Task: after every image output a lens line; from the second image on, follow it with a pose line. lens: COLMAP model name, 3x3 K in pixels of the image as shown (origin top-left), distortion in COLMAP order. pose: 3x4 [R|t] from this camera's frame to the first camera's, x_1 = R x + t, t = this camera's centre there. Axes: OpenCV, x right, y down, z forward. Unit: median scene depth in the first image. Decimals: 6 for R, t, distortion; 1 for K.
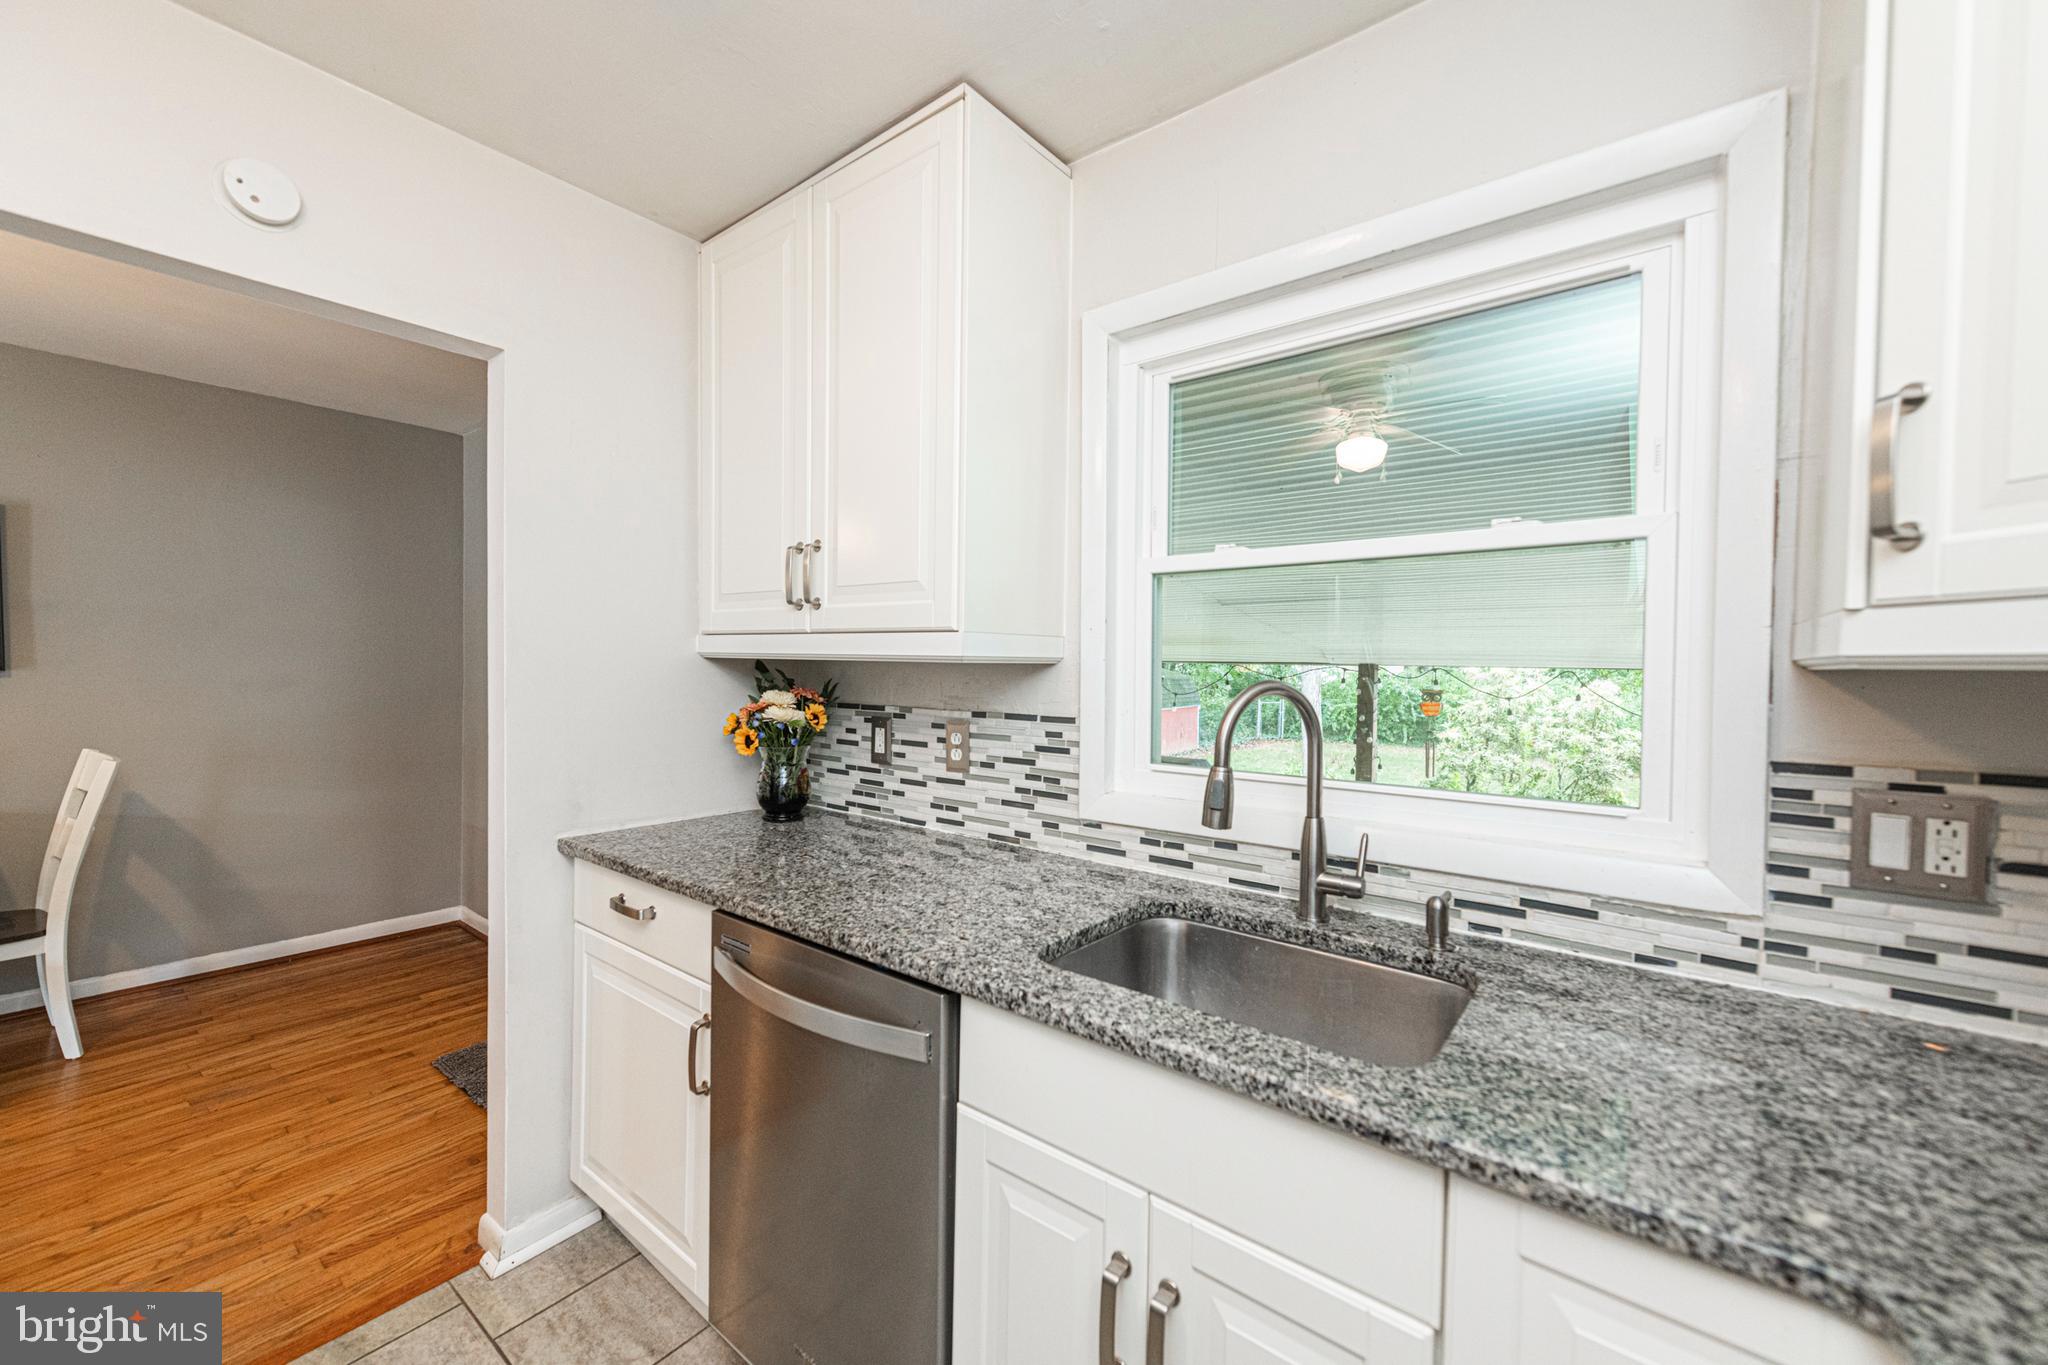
lens RADIAL K [[798.3, 0, 1025.1], [0, 798.3, 680.0], [0, 0, 1]] dist [0.010711, -0.004178]
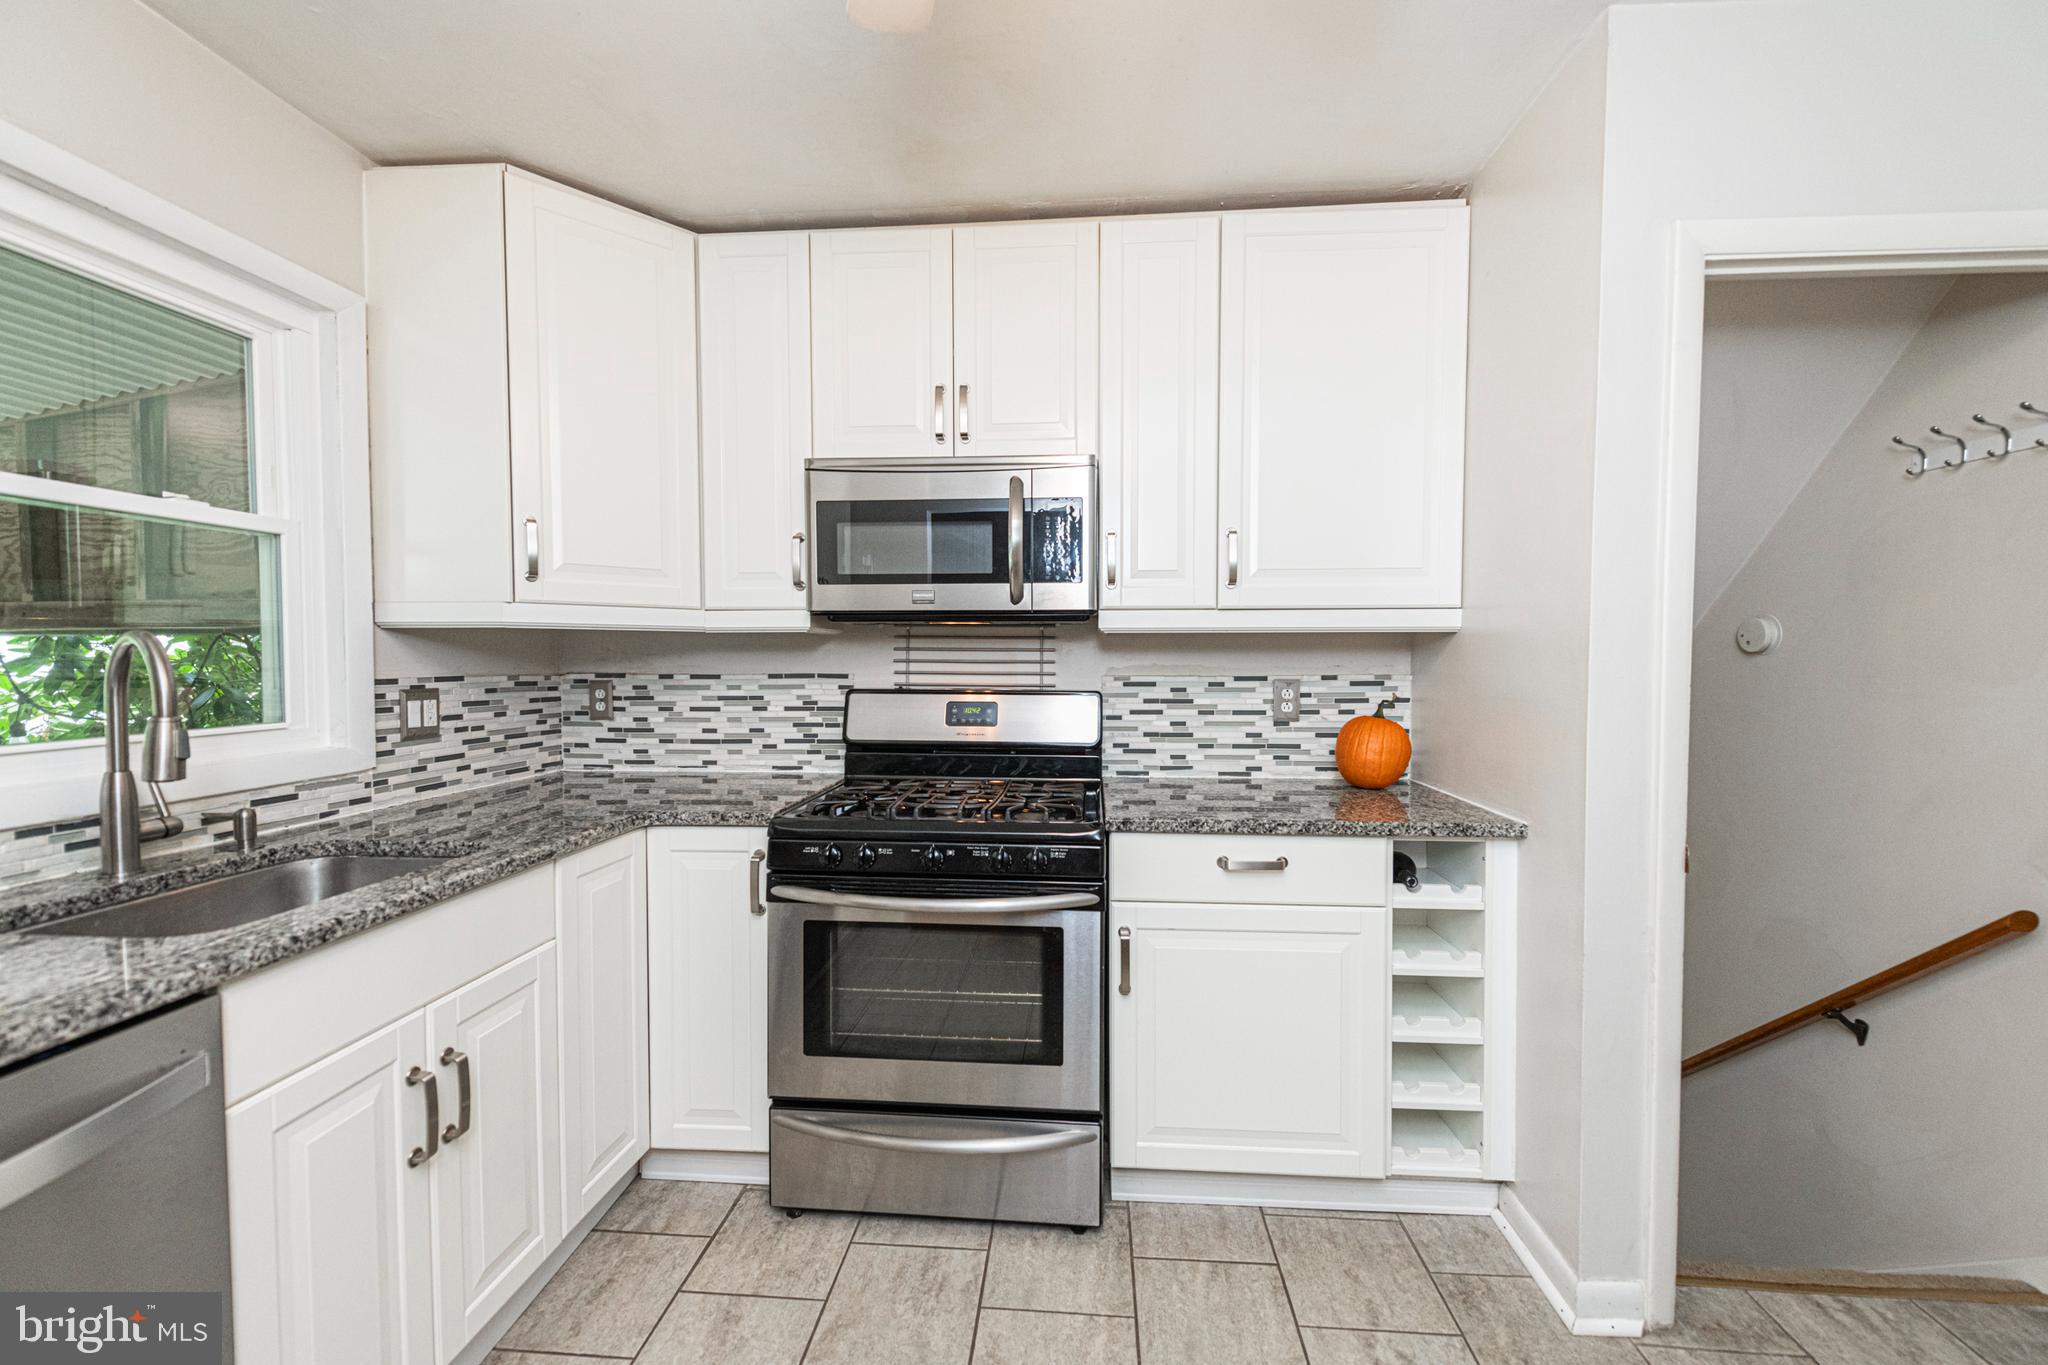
lens RADIAL K [[798.3, 0, 1024.4], [0, 798.3, 681.3], [0, 0, 1]] dist [0.010711, -0.004178]
pose [[-0.552642, -0.038264, 0.832540, -0.826842], [0.007532, 0.998675, 0.050900, 0.016705], [-0.833385, 0.034400, -0.551621, 0.484876]]
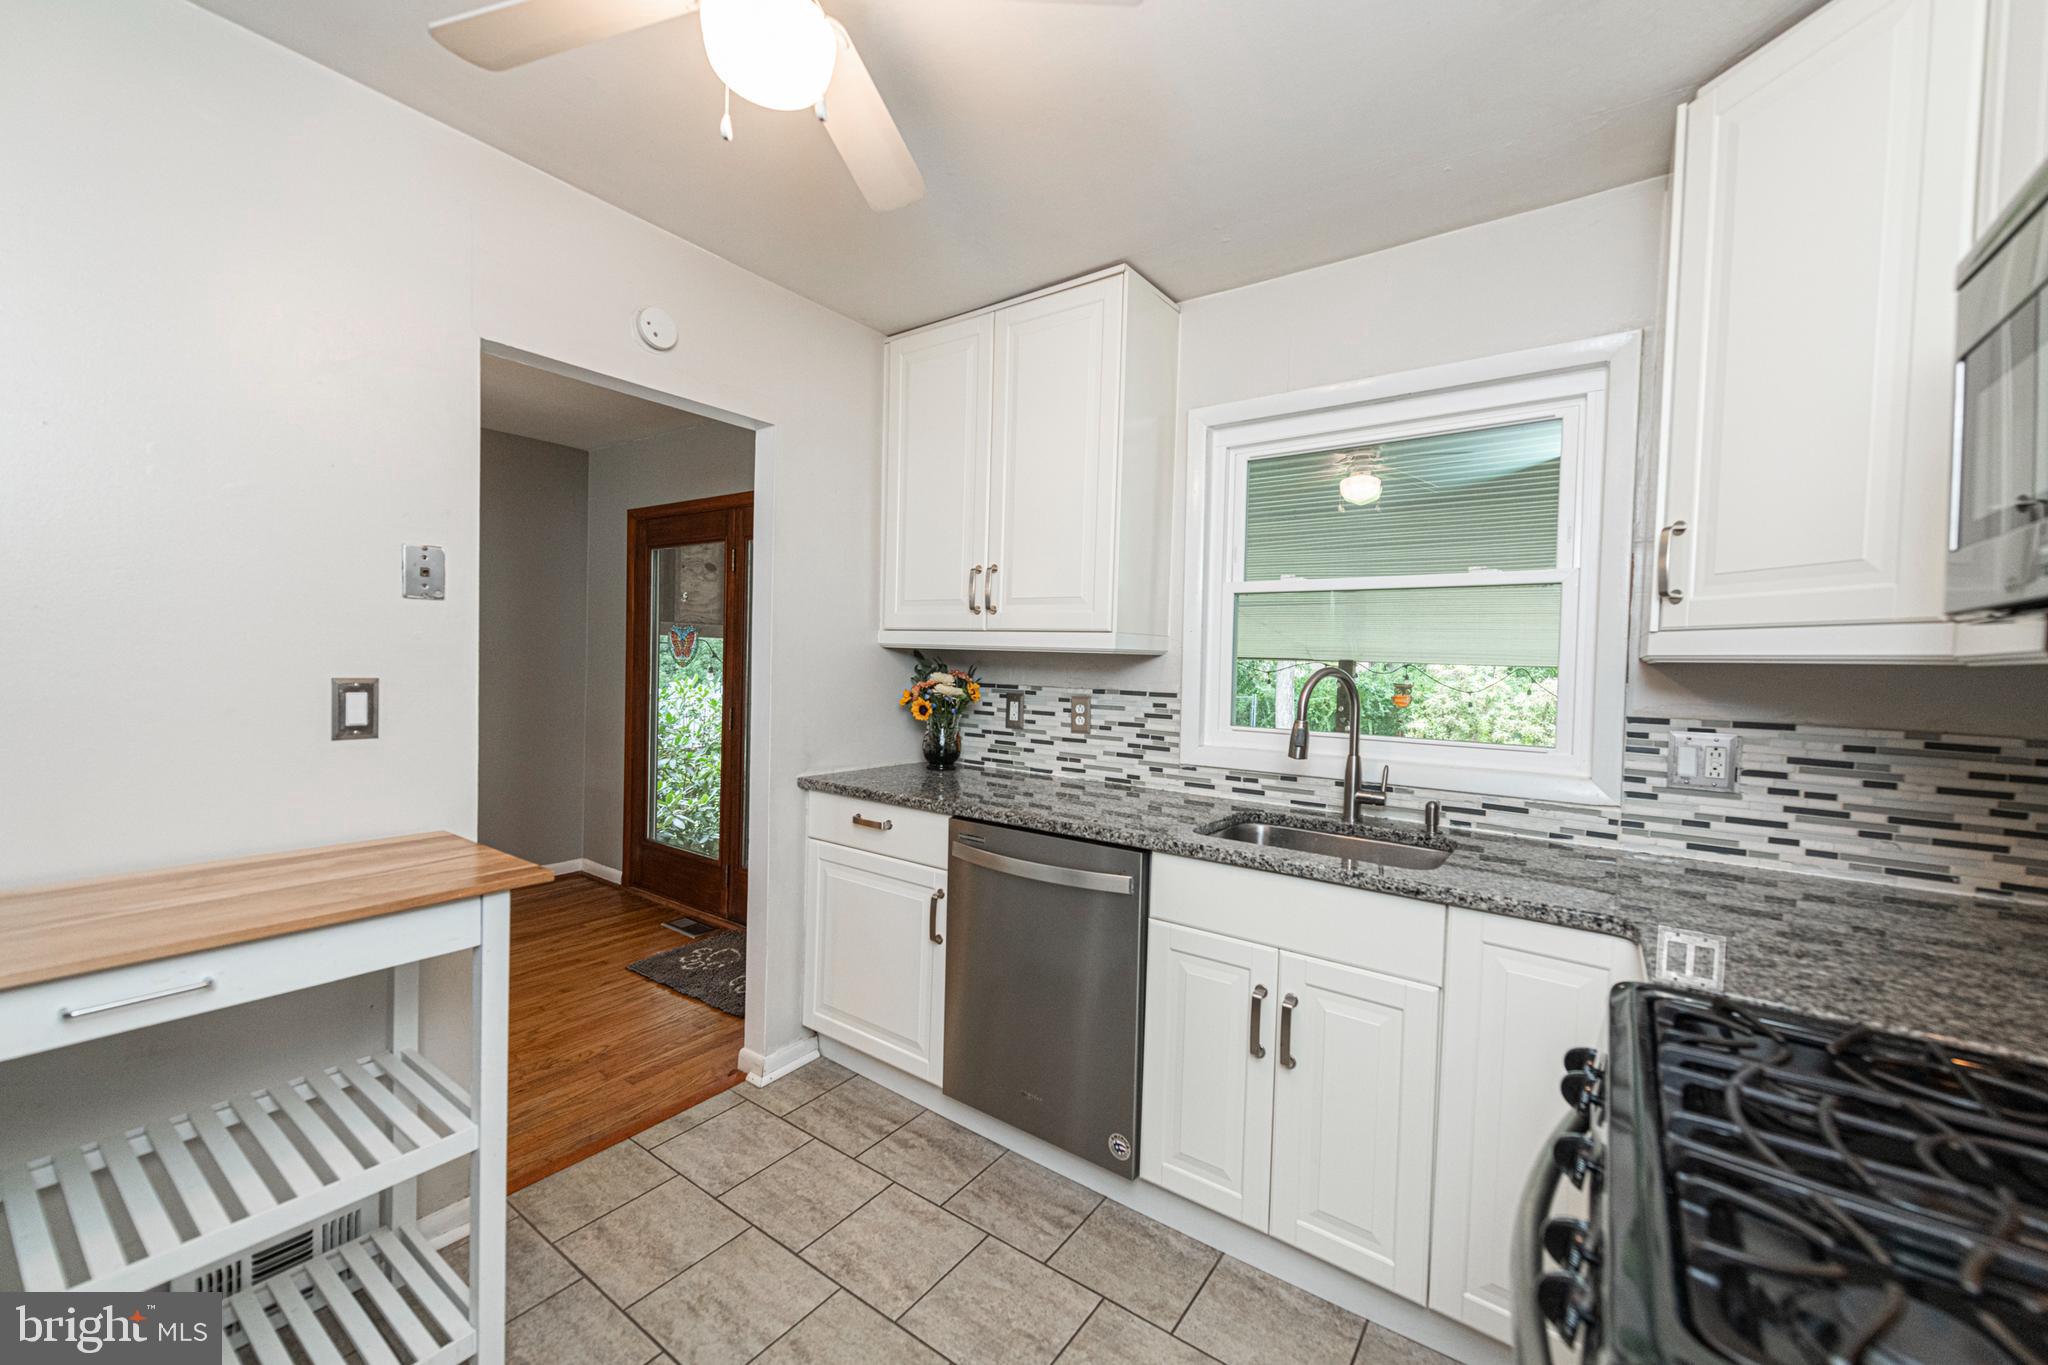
lens RADIAL K [[798.3, 0, 1023.7], [0, 798.3, 678.4], [0, 0, 1]] dist [0.010711, -0.004178]
pose [[0.999247, 0.012498, 0.036727, -0.268762], [-0.012740, 0.999899, 0.006352, 0.015295], [-0.036643, -0.006815, 0.999305, -0.420733]]
